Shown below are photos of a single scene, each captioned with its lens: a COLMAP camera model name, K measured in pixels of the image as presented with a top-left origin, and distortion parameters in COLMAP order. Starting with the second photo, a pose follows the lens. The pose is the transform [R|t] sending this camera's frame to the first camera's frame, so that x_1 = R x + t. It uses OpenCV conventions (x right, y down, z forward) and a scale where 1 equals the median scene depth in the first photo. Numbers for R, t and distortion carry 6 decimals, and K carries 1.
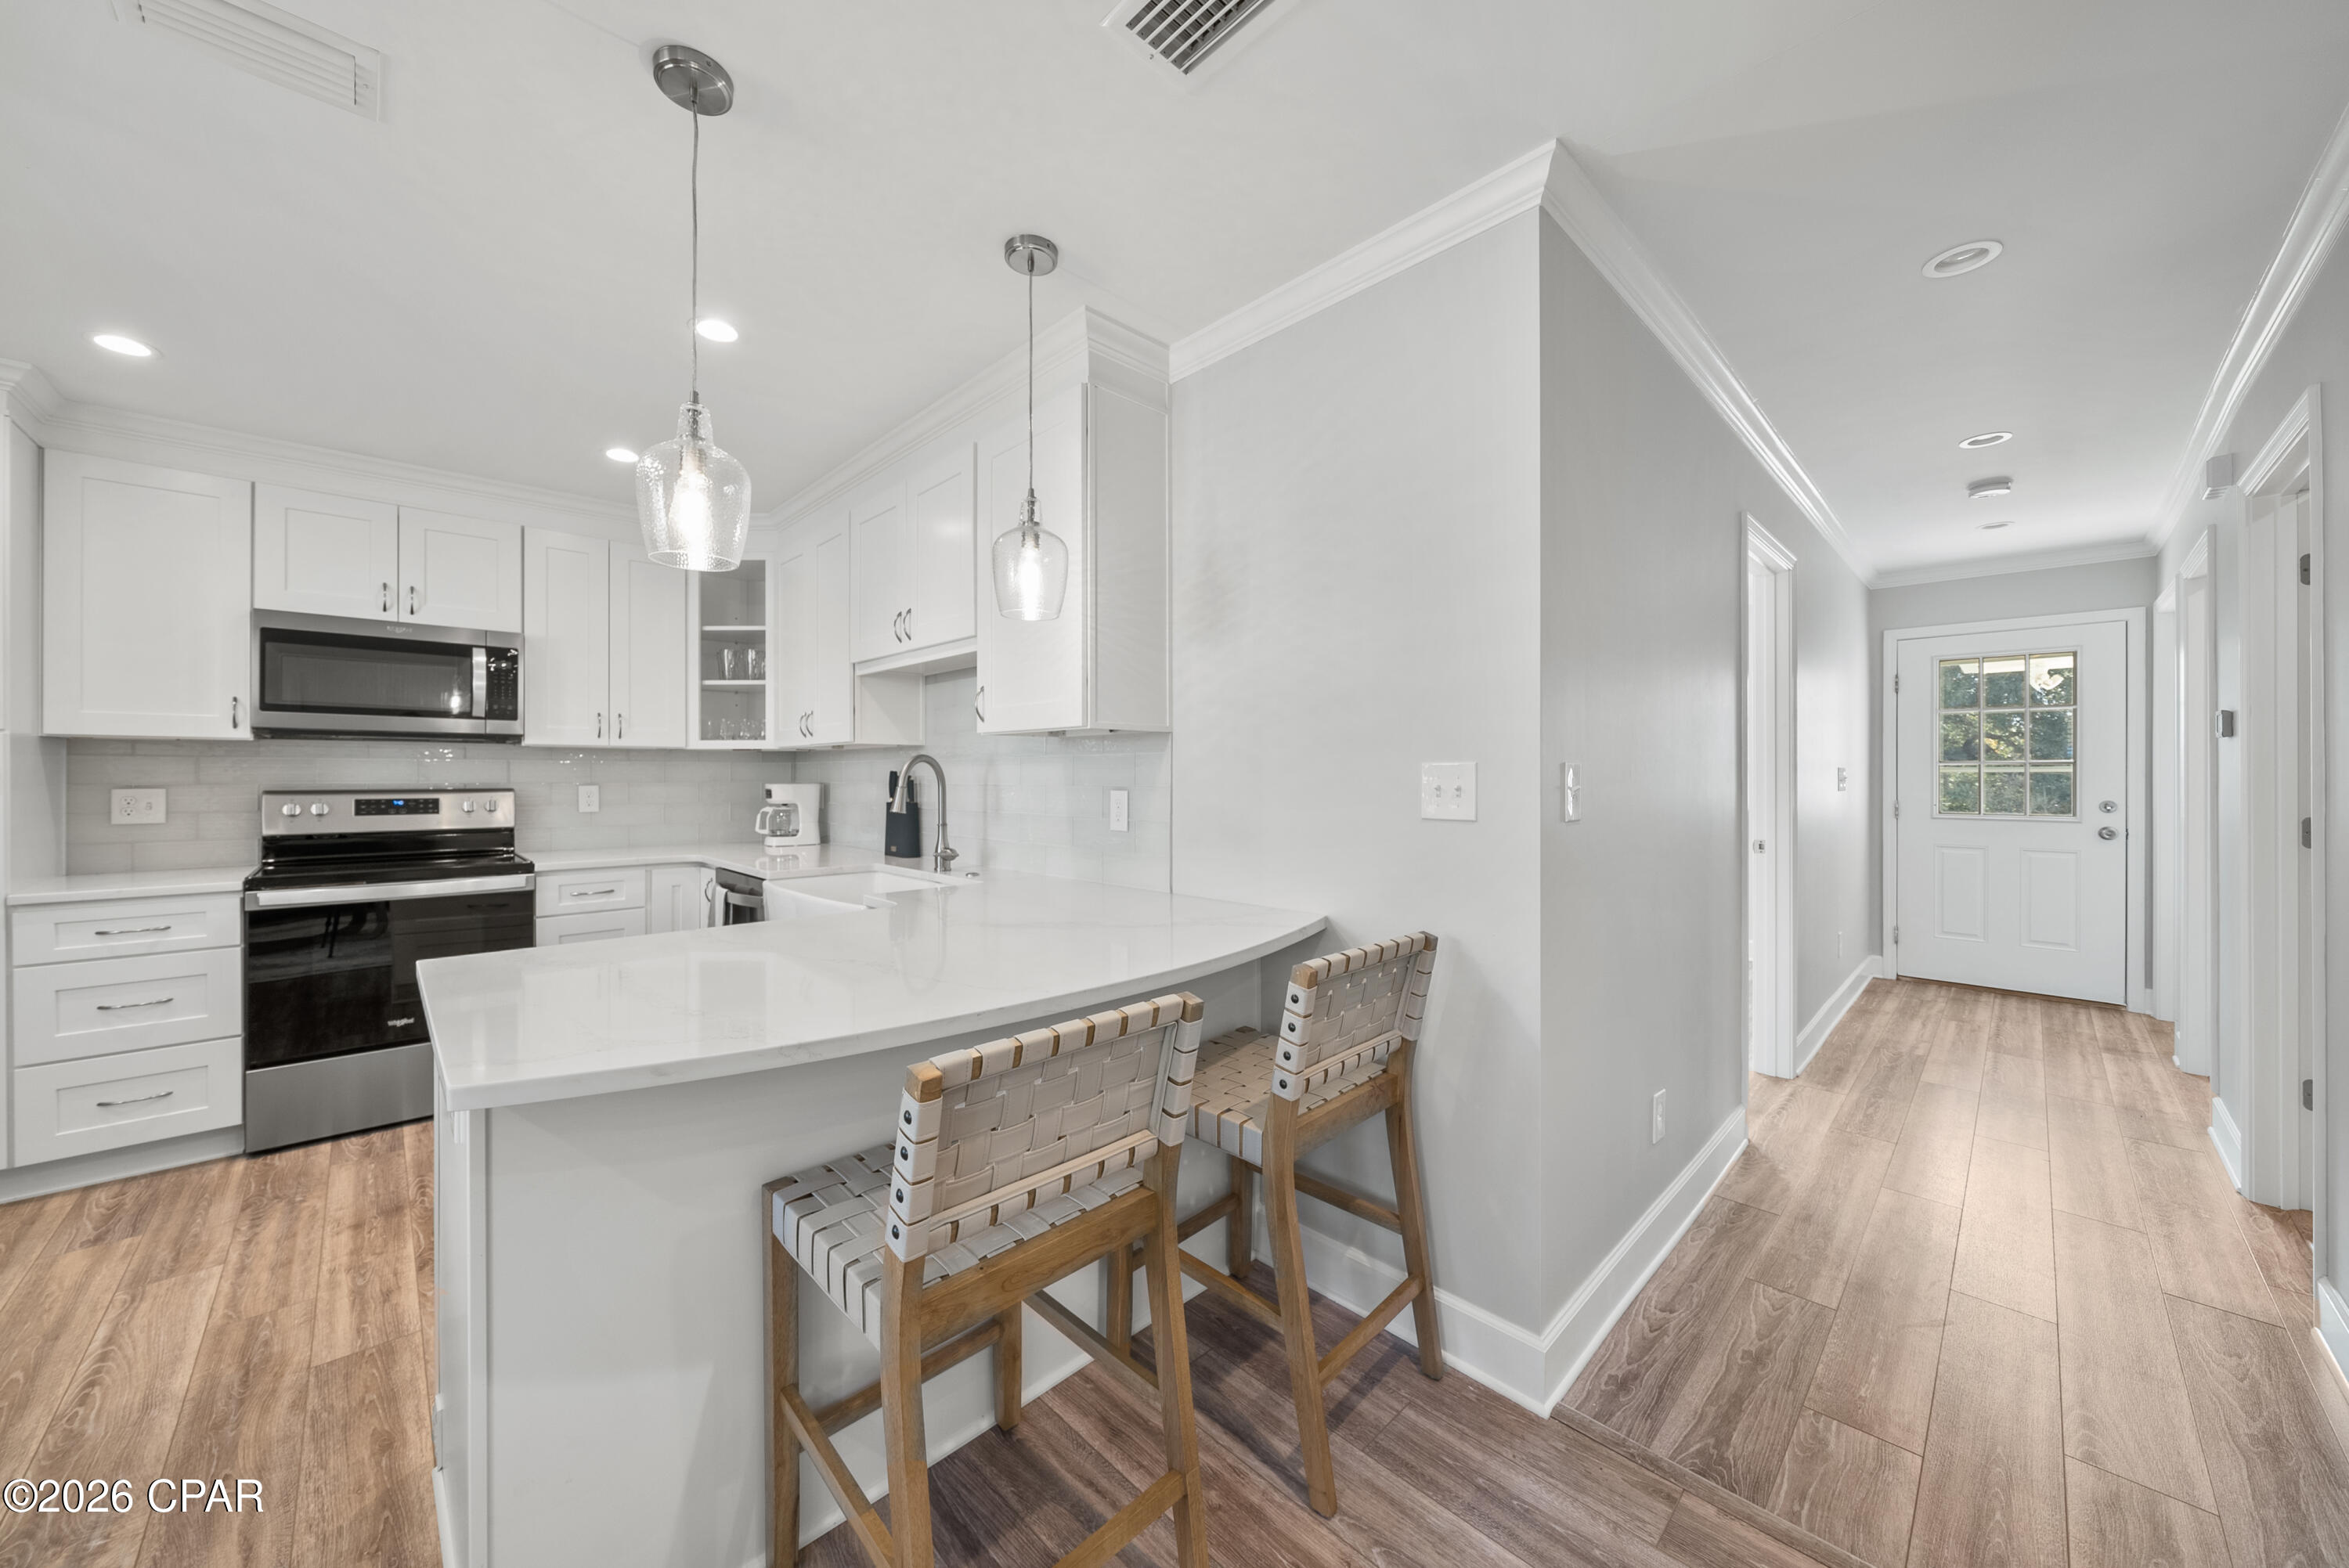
lens RADIAL K [[831.2, 0, 1154.8], [0, 831.2, 773.2], [0, 0, 1]] dist [-0.001443, -0.000437]
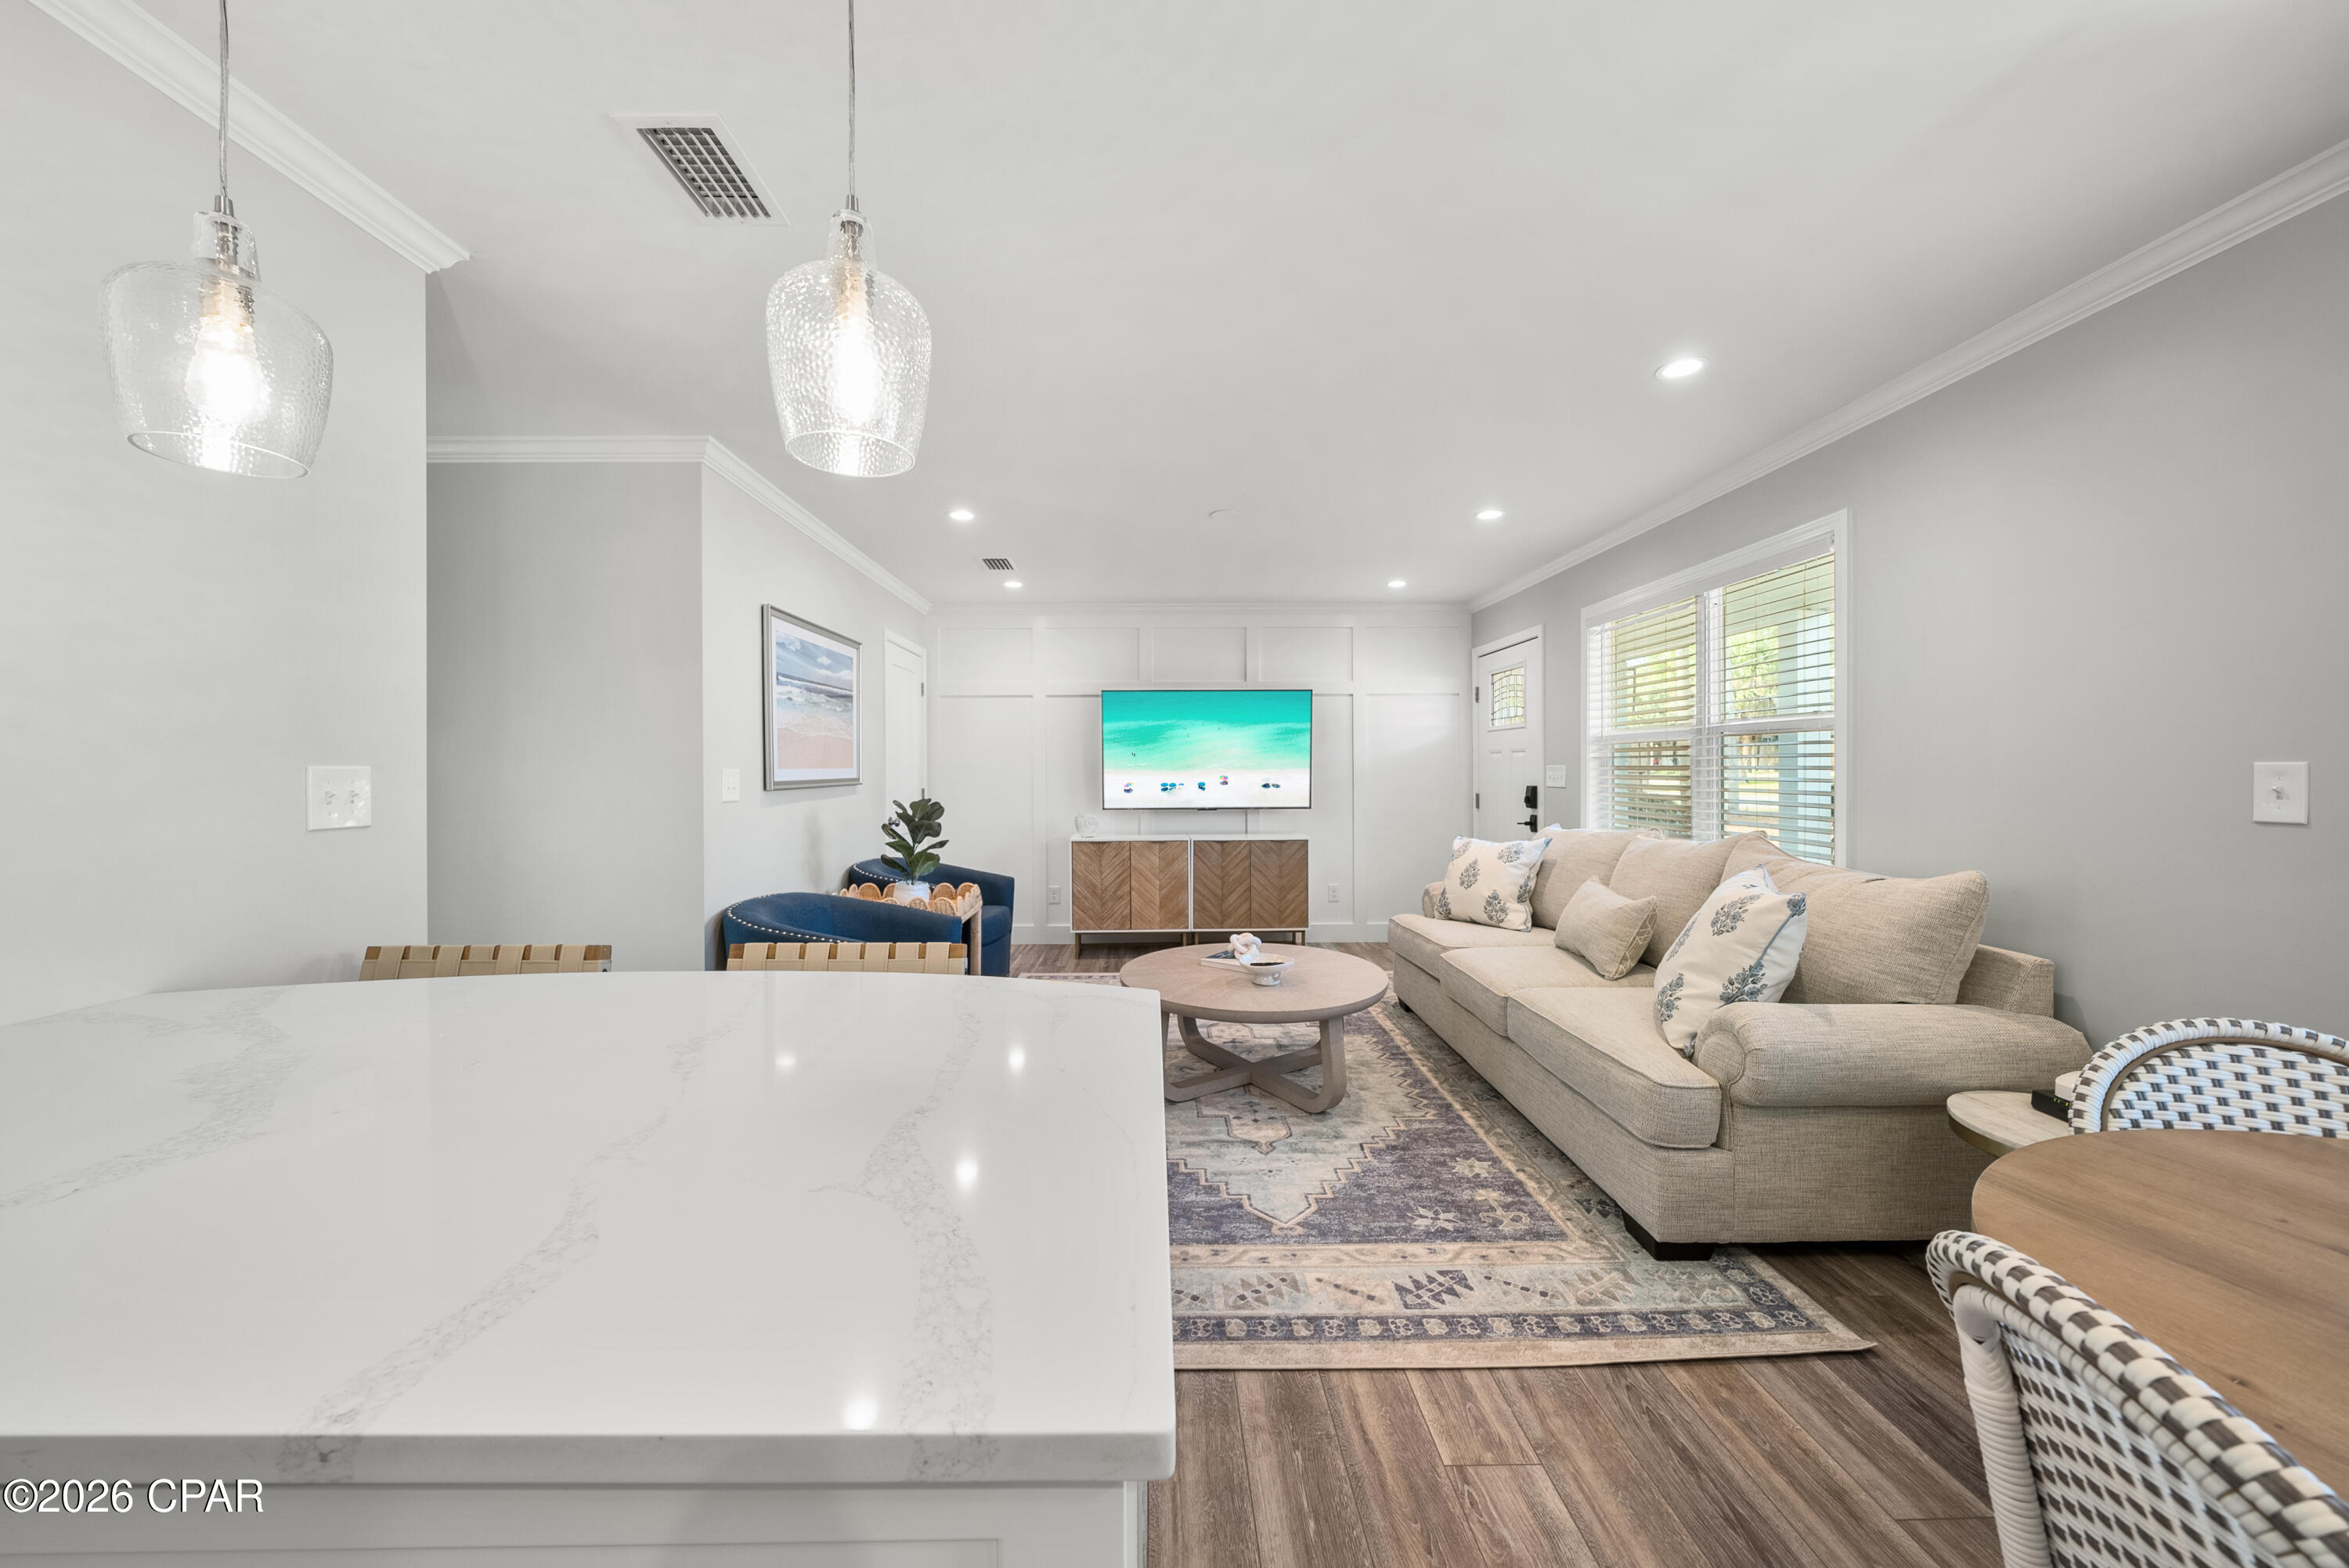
lens RADIAL K [[812.4, 0, 1160.8], [0, 812.4, 770.2], [0, 0, 1]] dist [-0.003053, -0.000350]
pose [[-0.737108, 0.003320, 0.675767, -0.583404], [0.005132, 0.999987, 0.000686, -0.003421], [-0.675755, 0.003974, -0.737115, 0.654399]]
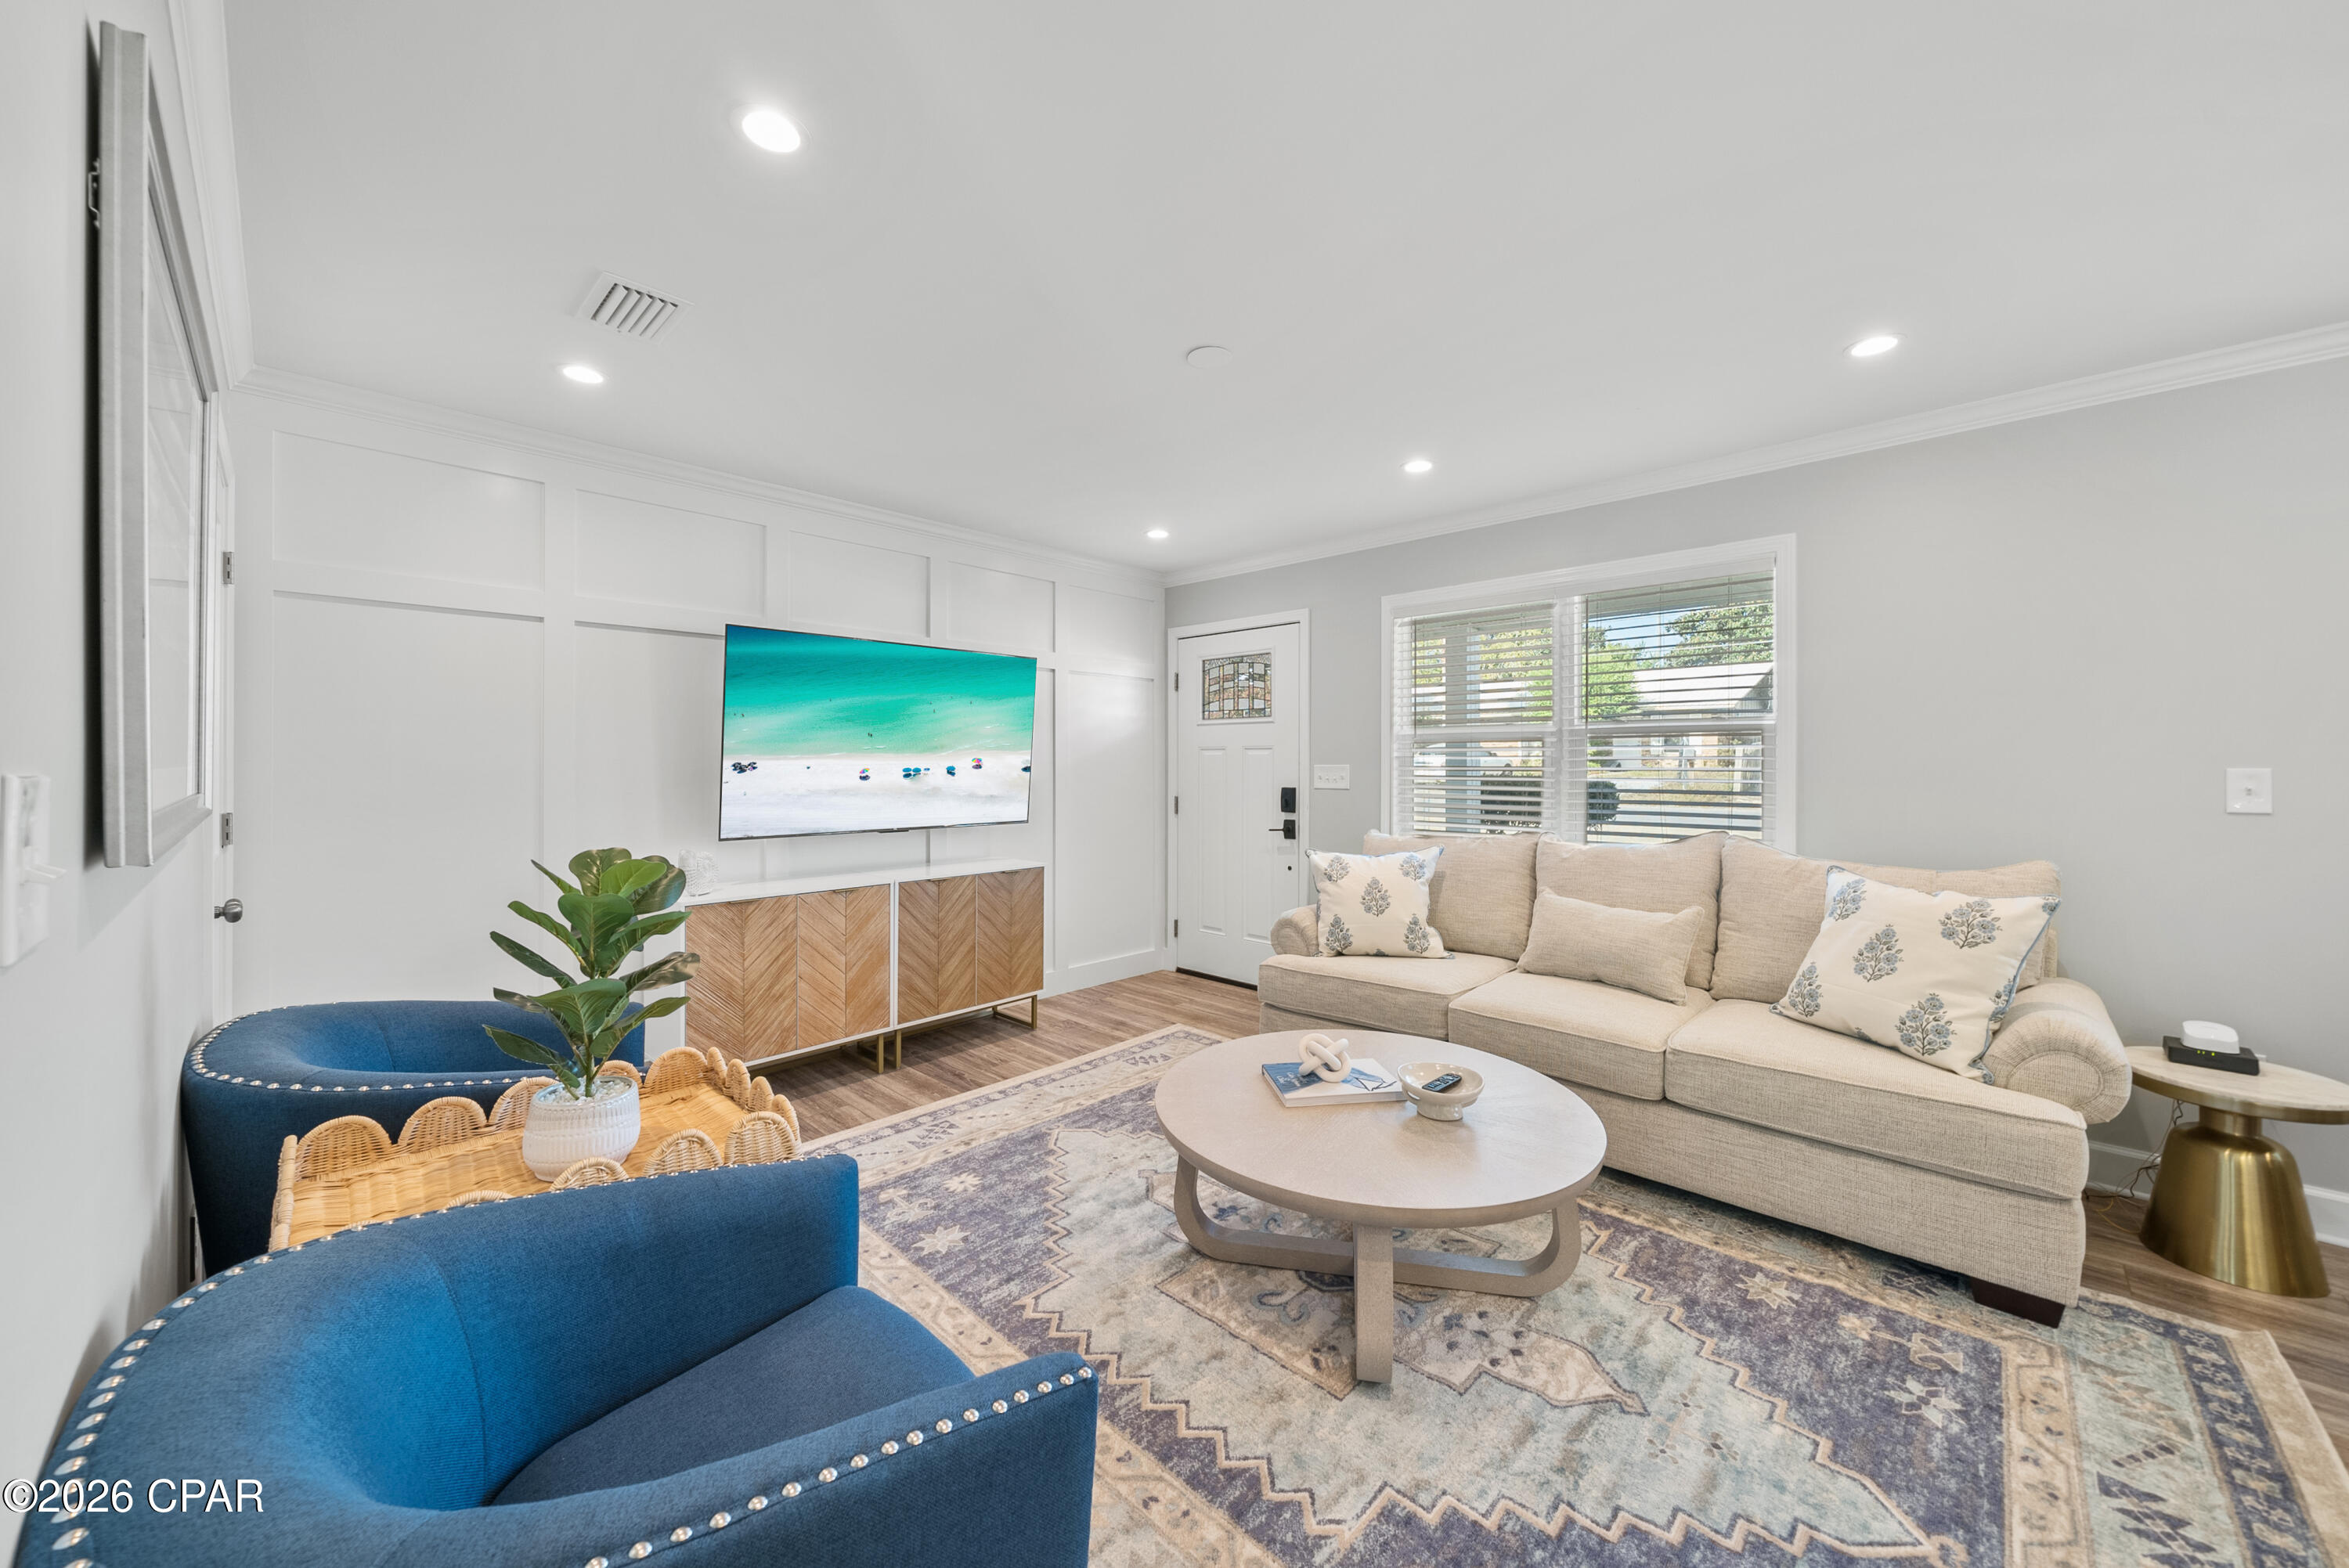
lens RADIAL K [[852.1, 0, 1170.0], [0, 852.1, 762.1], [0, 0, 1]] dist [-0.002432, 0.000069]
pose [[-0.998799, 0.000948, -0.048985, 0.323304], [0.001053, 0.999997, -0.002107, -0.010294], [0.048983, -0.002156, -0.998797, 0.458433]]
